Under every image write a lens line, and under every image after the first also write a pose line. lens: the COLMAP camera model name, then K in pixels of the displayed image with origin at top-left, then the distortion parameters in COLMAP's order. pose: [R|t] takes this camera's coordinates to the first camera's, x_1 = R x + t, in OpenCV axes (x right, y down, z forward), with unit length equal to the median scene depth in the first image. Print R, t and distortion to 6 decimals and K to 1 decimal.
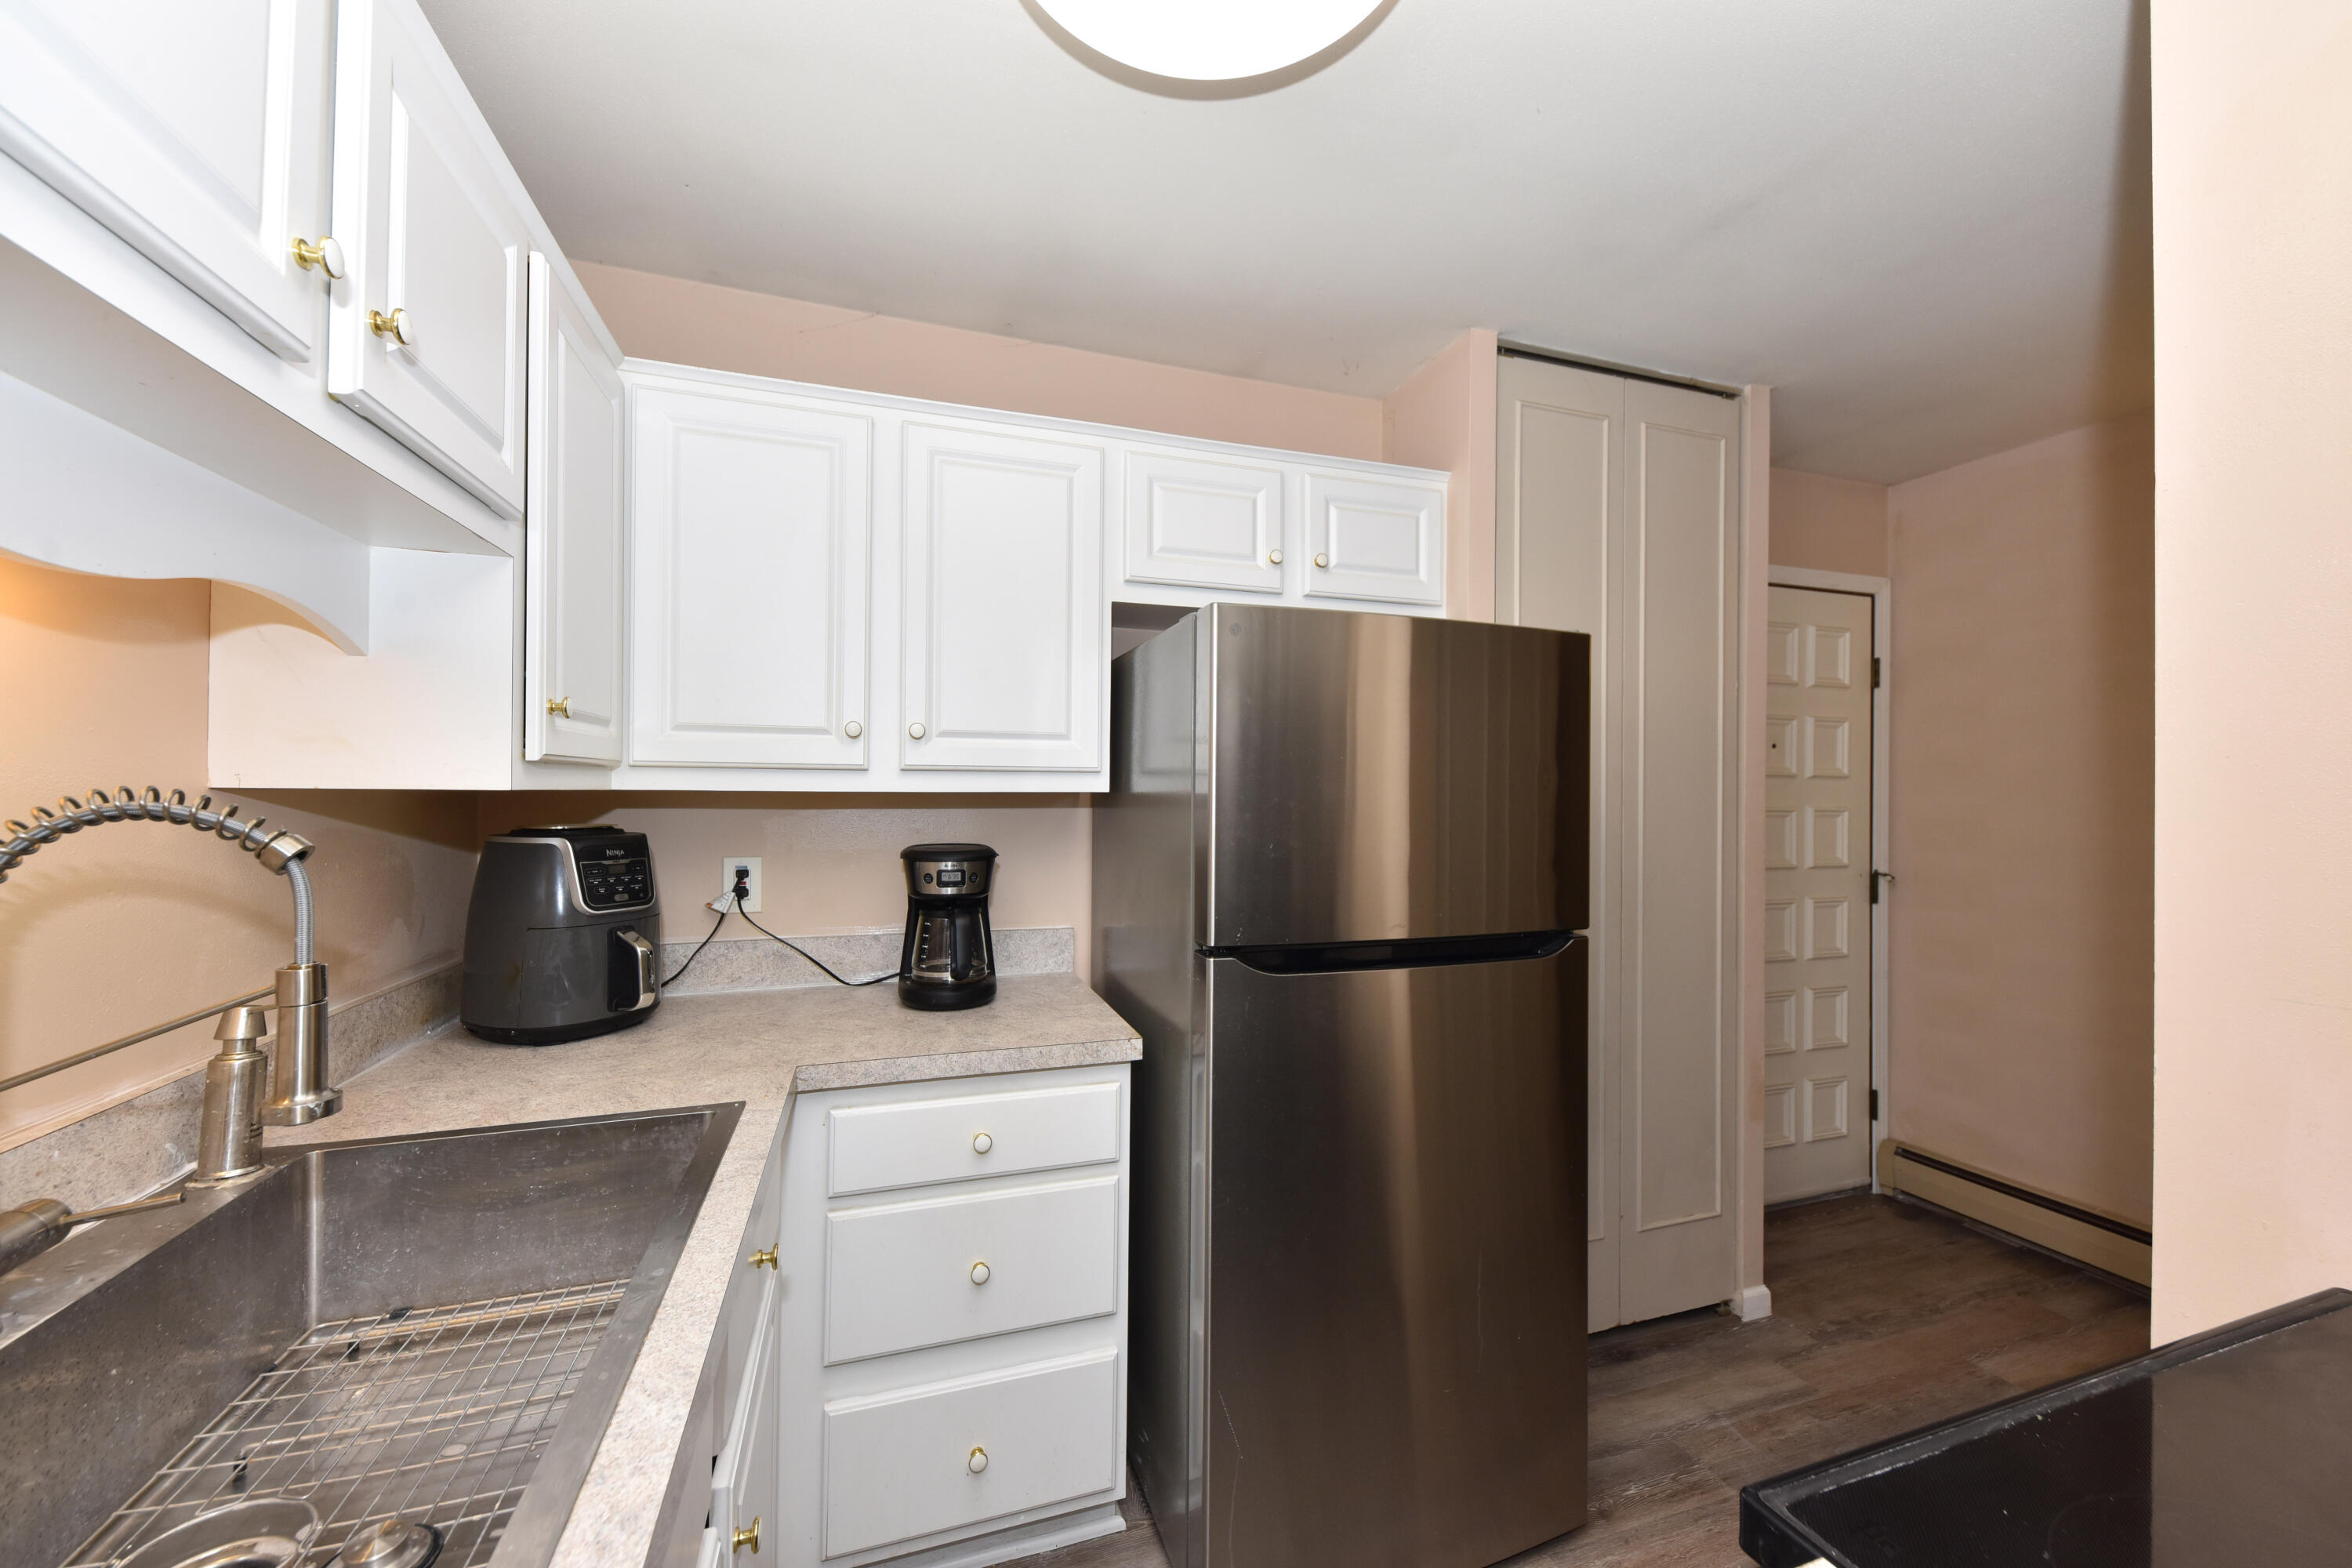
lens RADIAL K [[884.3, 0, 1177.2], [0, 884.3, 787.6], [0, 0, 1]] dist [0.000387, -0.000196]
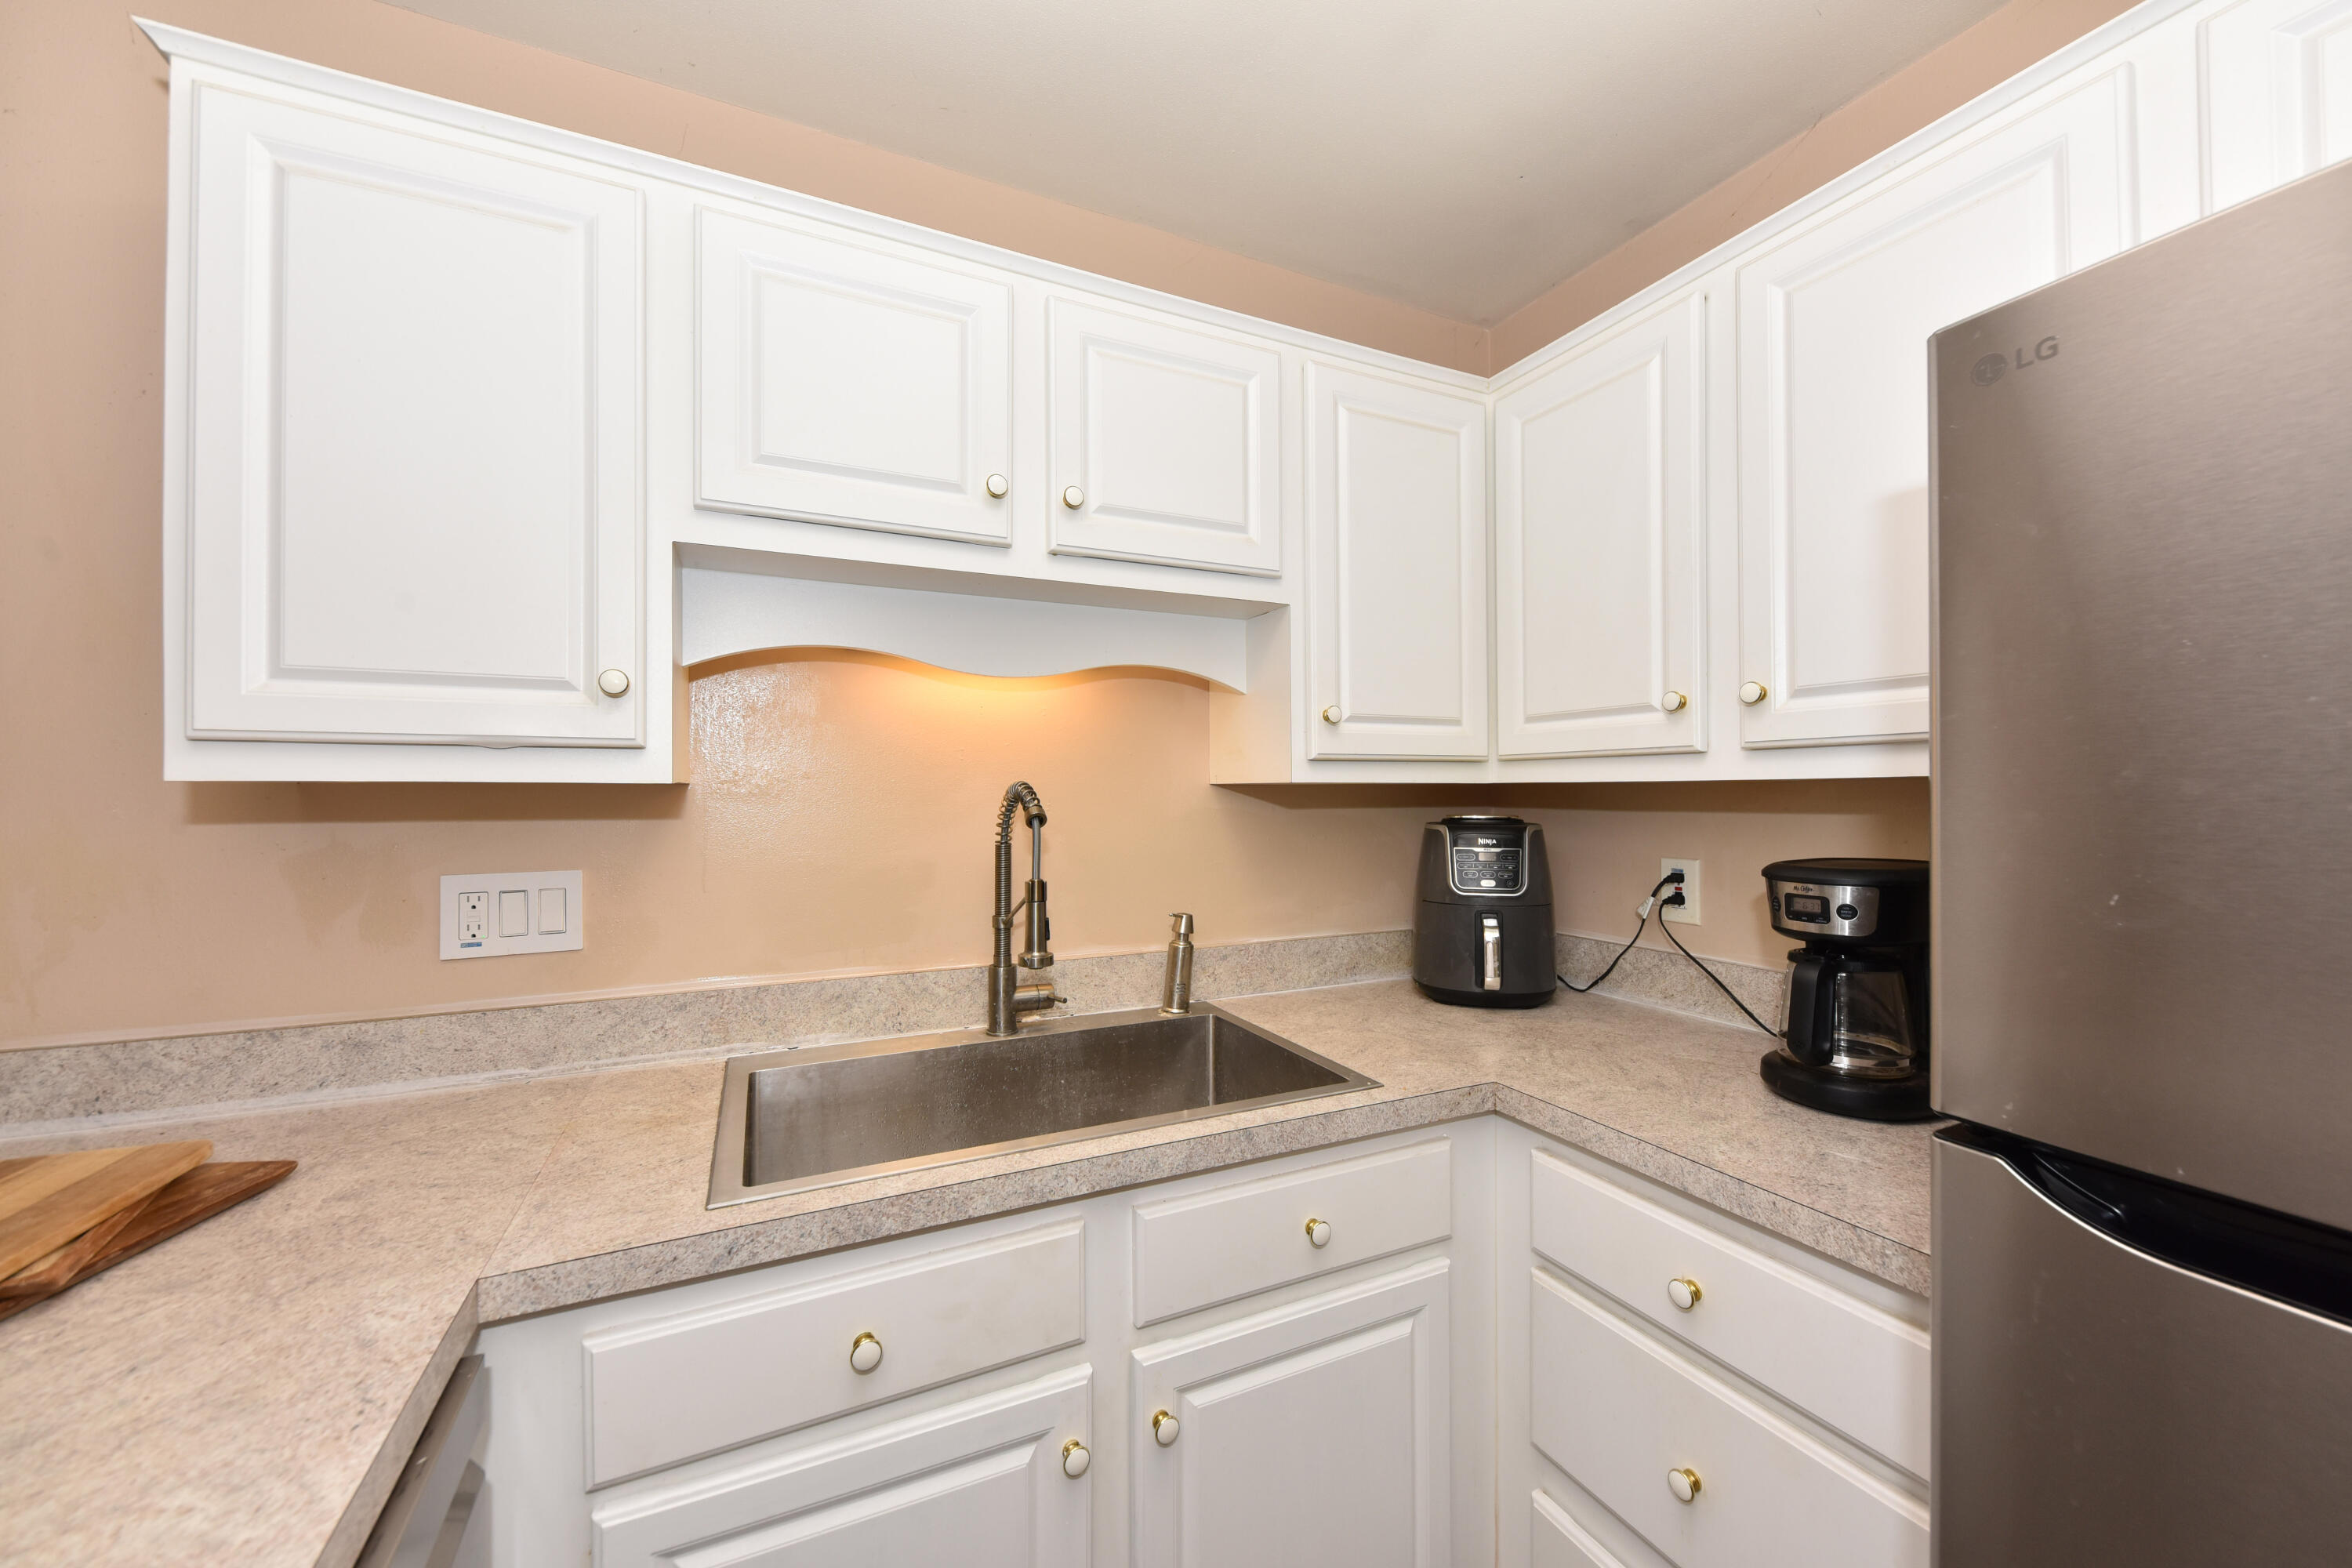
lens RADIAL K [[884.3, 0, 1177.2], [0, 884.3, 787.6], [0, 0, 1]] dist [0.000387, -0.000196]
pose [[0.117640, -0.008089, -0.993023, 0.392312], [0.011469, 0.999911, -0.006787, 0.011402], [0.992990, -0.010590, 0.117722, 0.505486]]
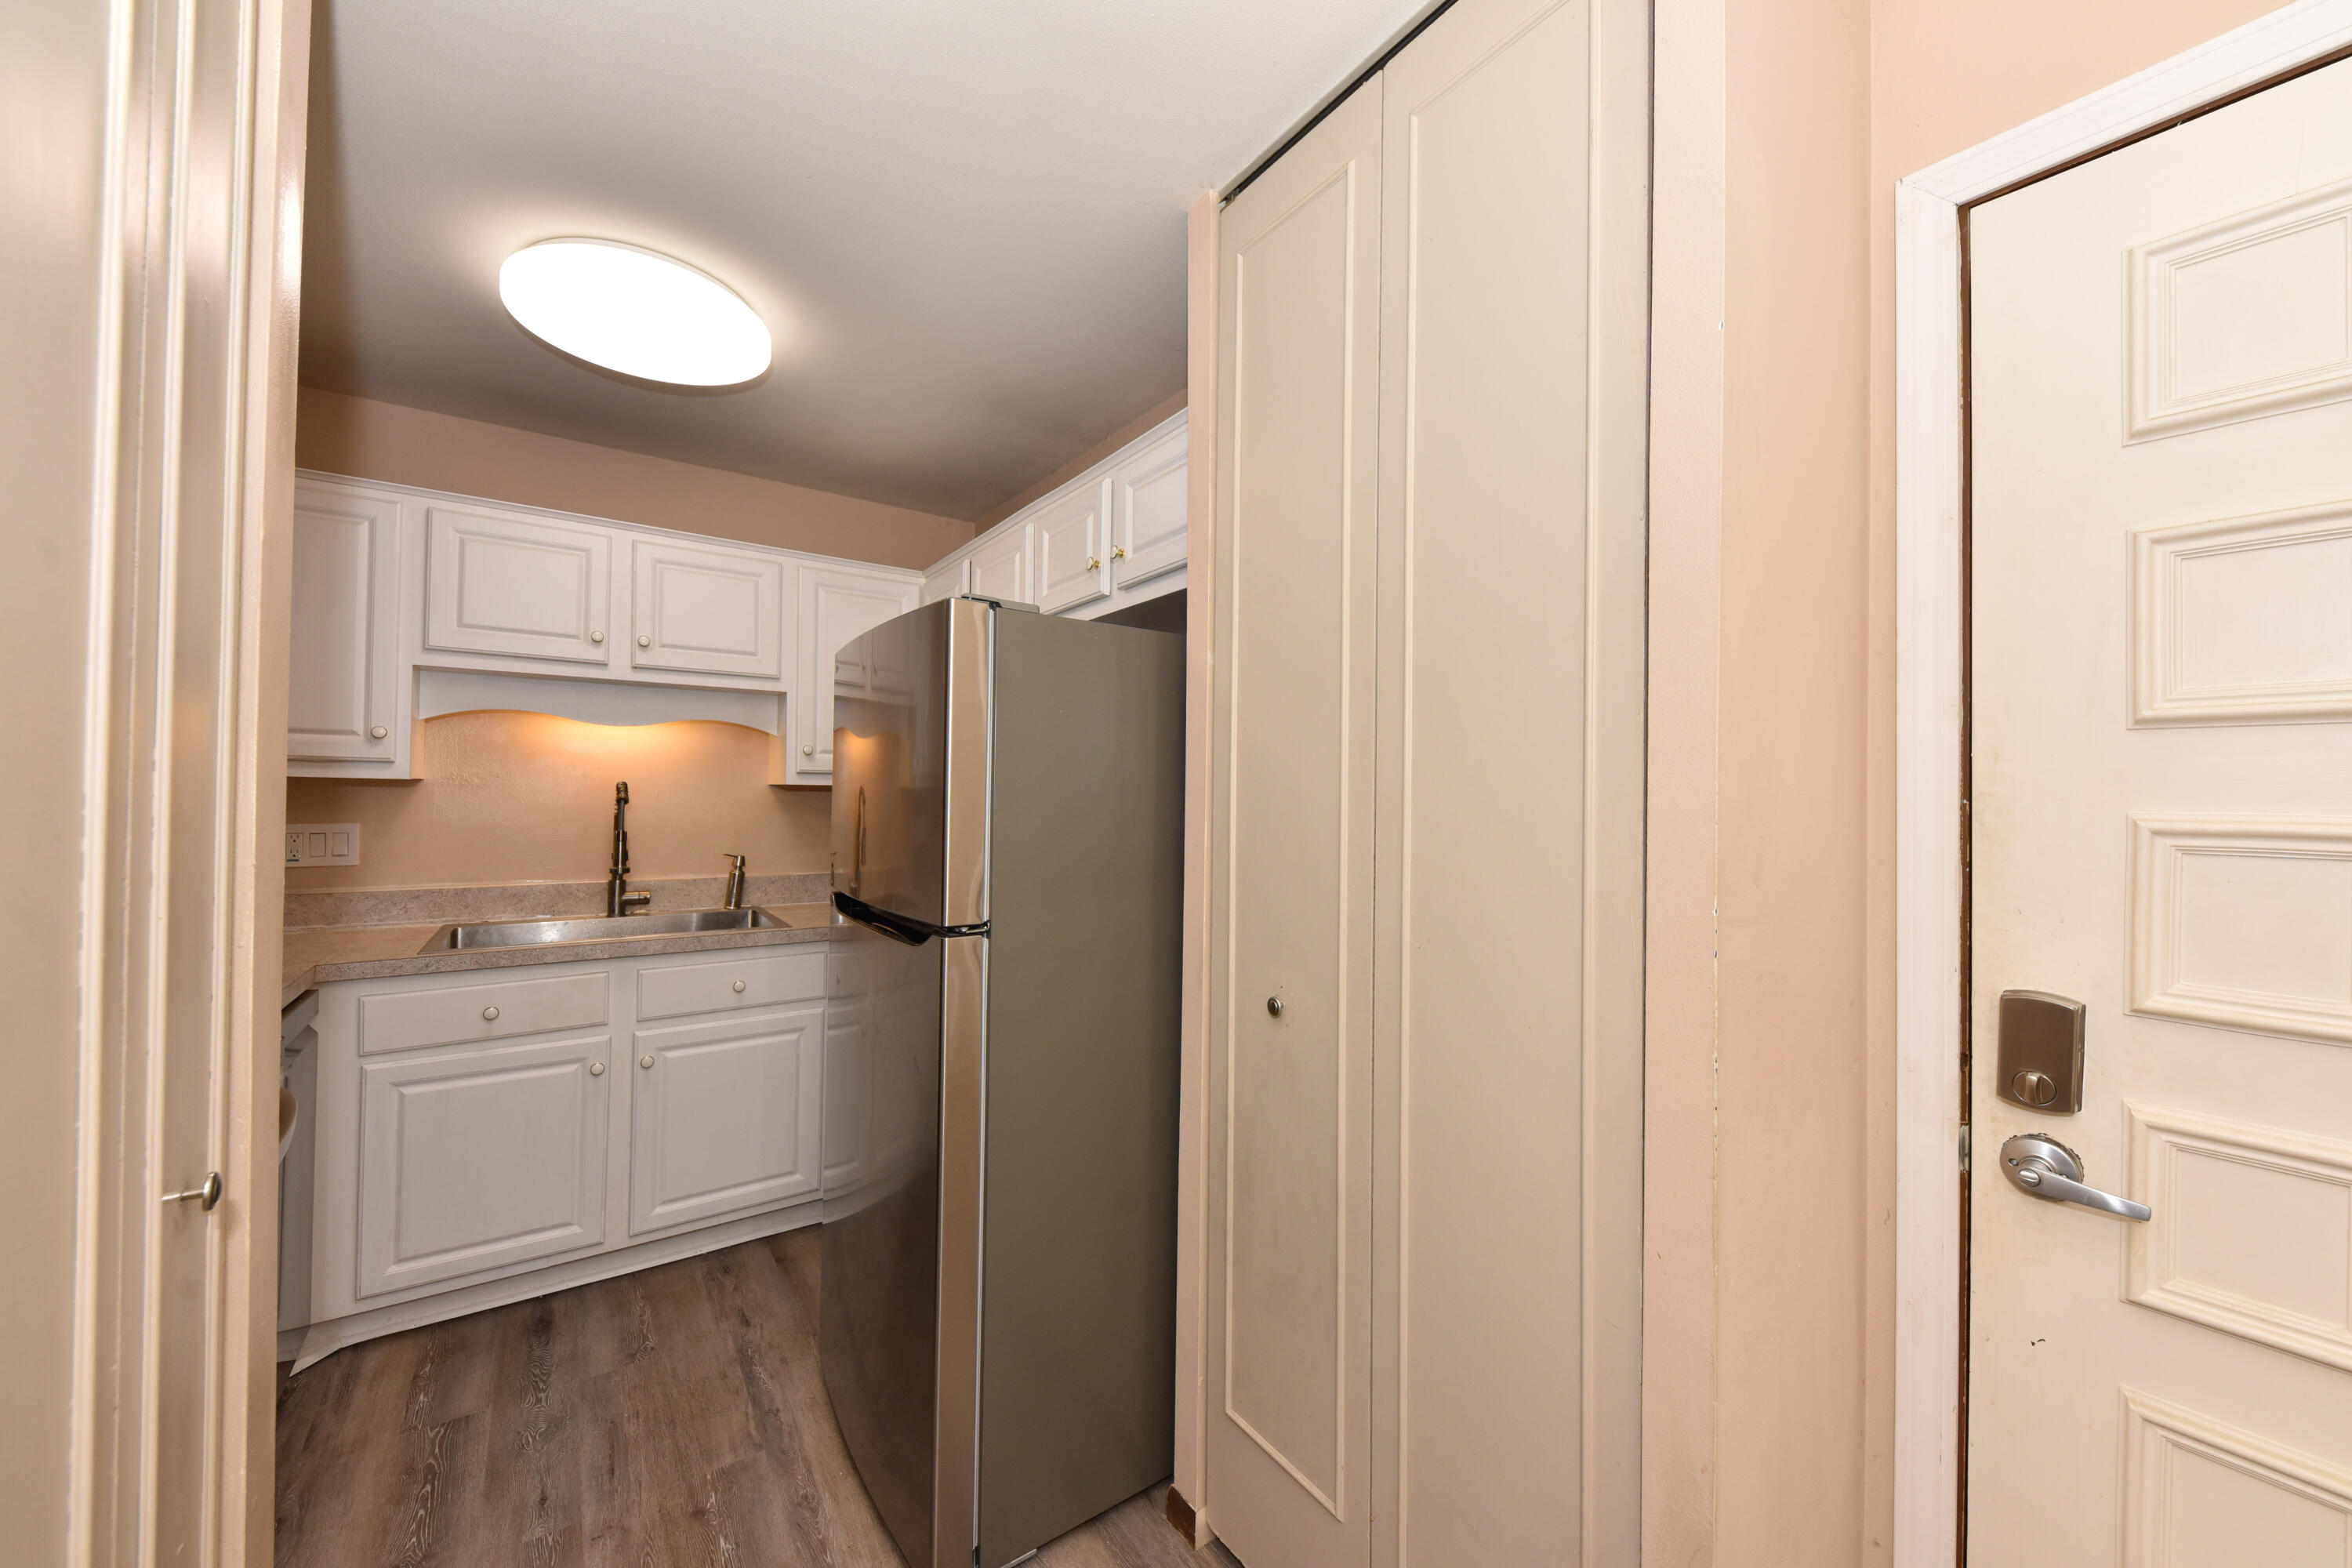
lens RADIAL K [[868.2, 0, 1207.2], [0, 868.2, 786.0], [0, 0, 1]] dist [0.000527, -0.004946]
pose [[0.308810, -0.011044, -0.951060, 1.464940], [-0.001504, 0.999926, -0.012099, 0.024910], [0.951123, 0.005167, 0.308770, 1.026075]]
